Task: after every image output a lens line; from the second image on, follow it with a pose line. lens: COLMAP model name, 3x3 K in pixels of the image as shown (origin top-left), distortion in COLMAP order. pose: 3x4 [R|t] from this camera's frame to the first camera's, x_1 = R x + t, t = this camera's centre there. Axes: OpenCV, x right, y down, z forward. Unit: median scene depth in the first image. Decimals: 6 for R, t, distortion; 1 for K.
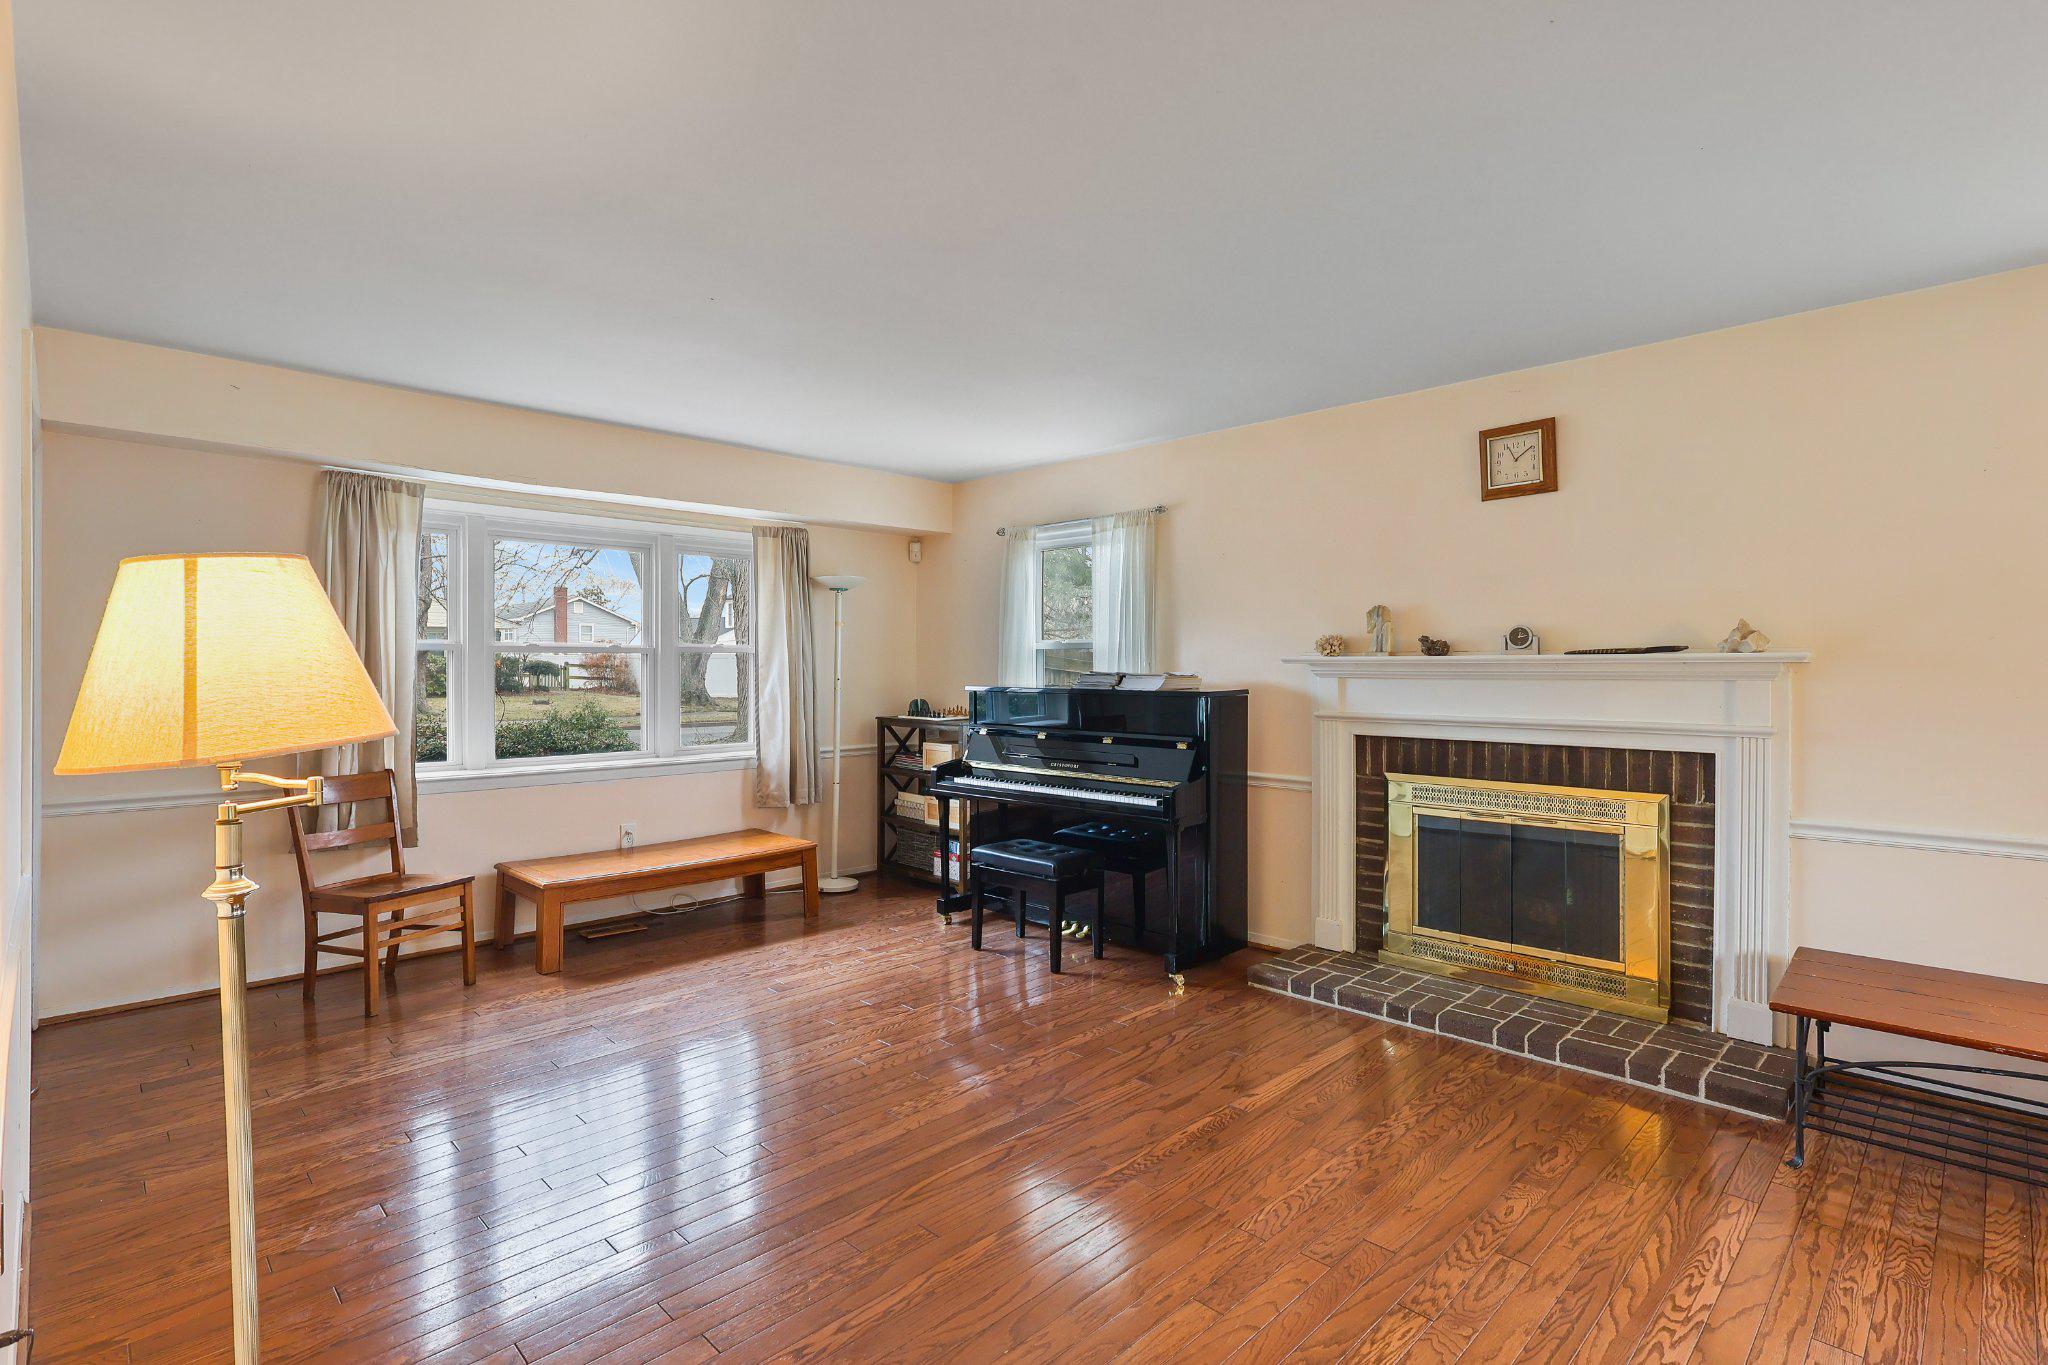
lens RADIAL K [[967.2, 0, 1029.2], [0, 967.2, 667.8], [0, 0, 1]] dist [-0.001034, -0.000163]
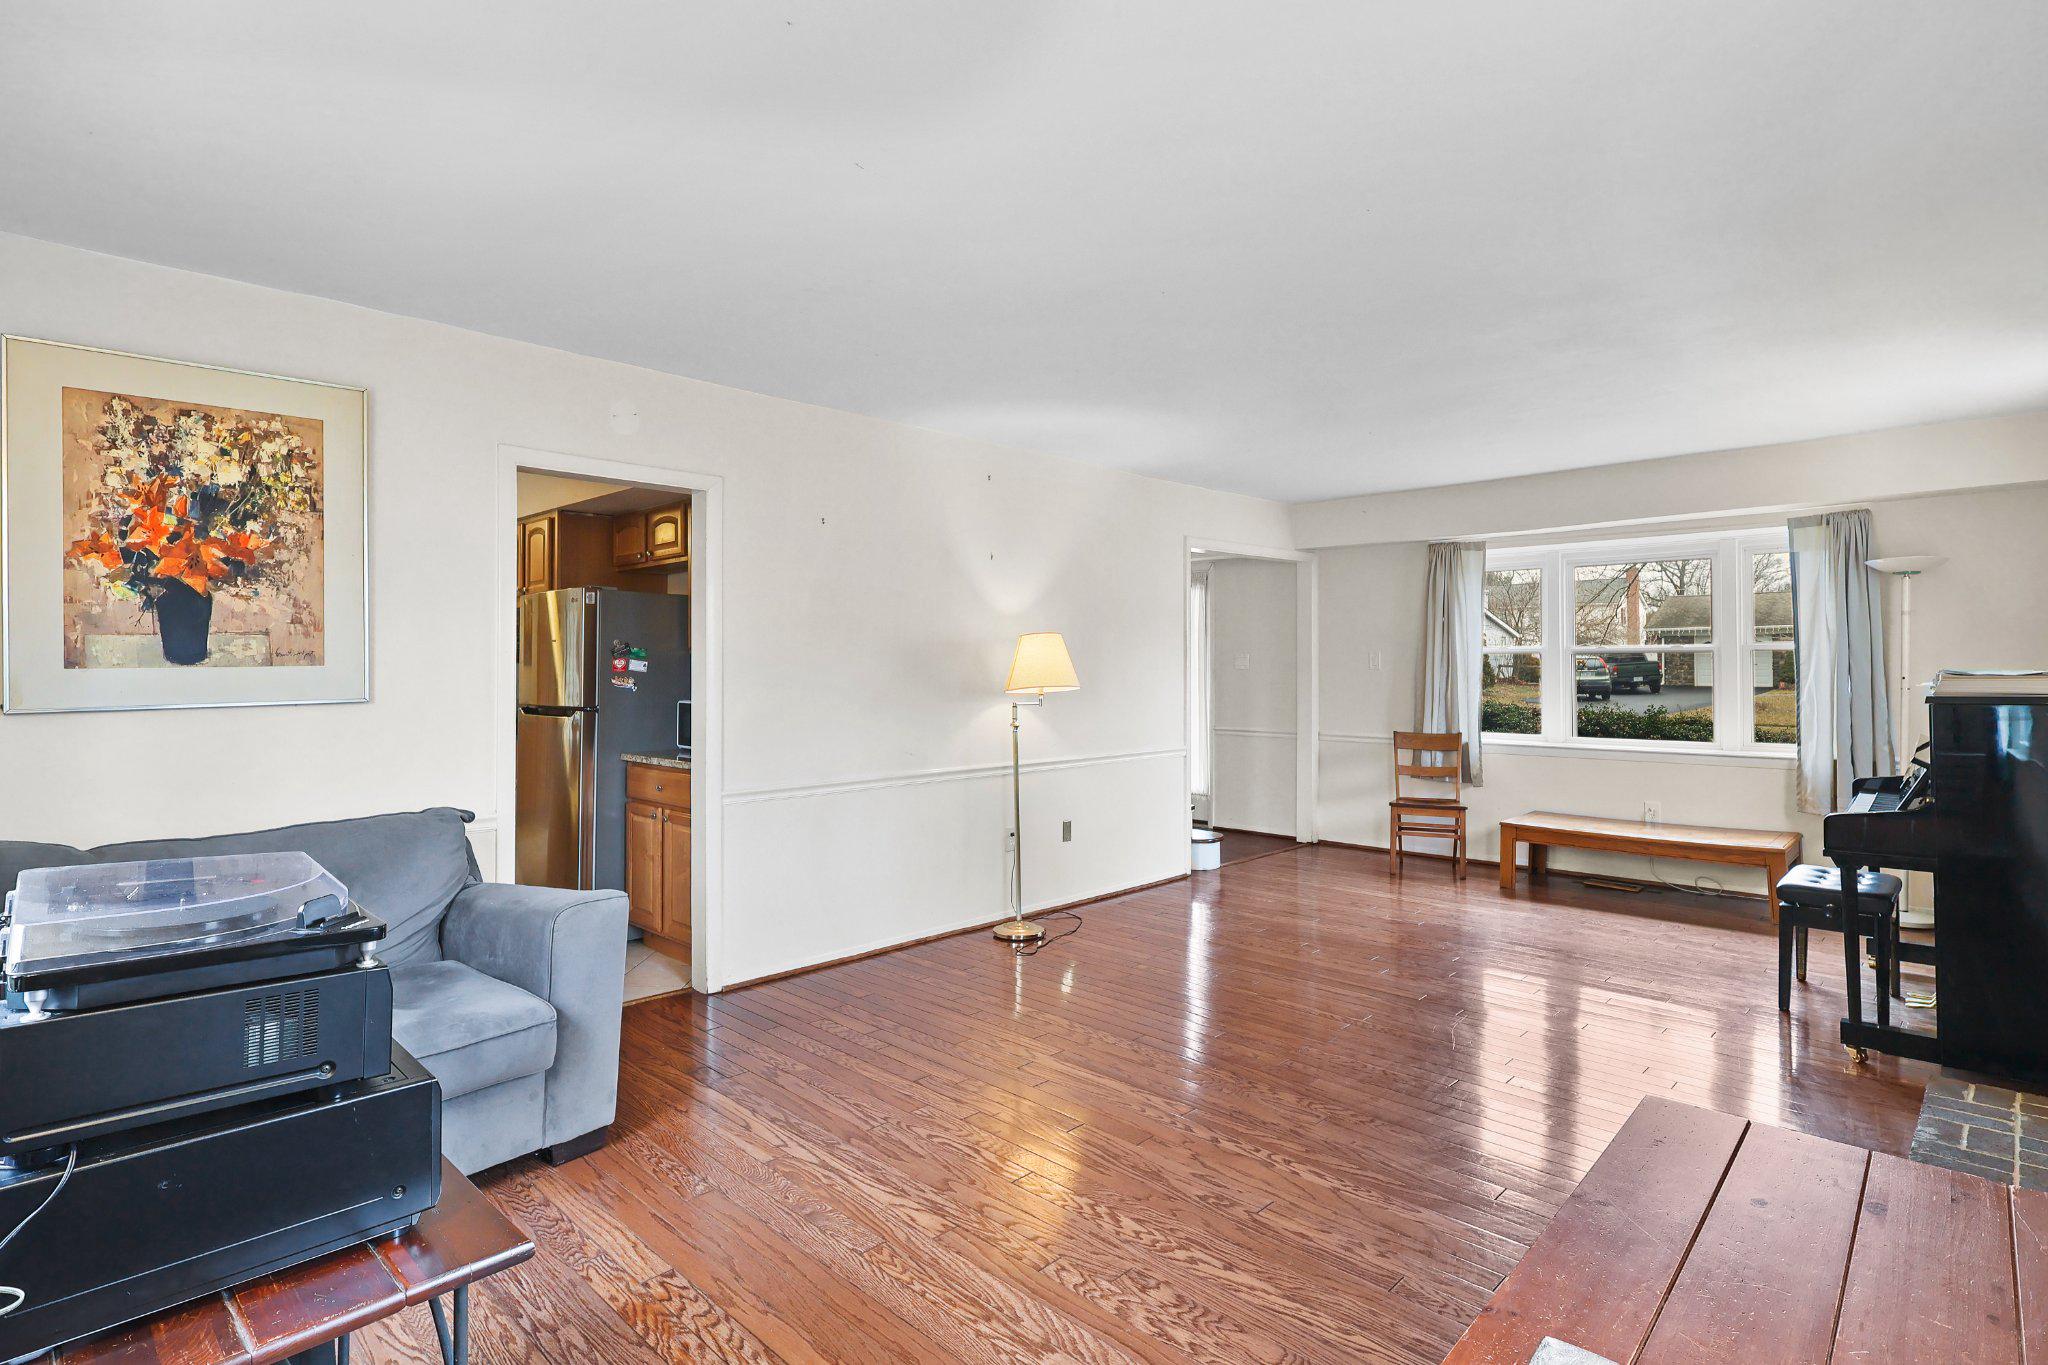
lens RADIAL K [[983.5, 0, 1024.7], [0, 983.5, 675.4], [0, 0, 1]] dist [-0.000868, -0.000319]
pose [[0.026656, 0.008698, -0.999607, 0.772447], [0.004028, 0.999953, 0.008808, -0.001713], [0.999637, -0.004261, 0.026620, 0.239474]]
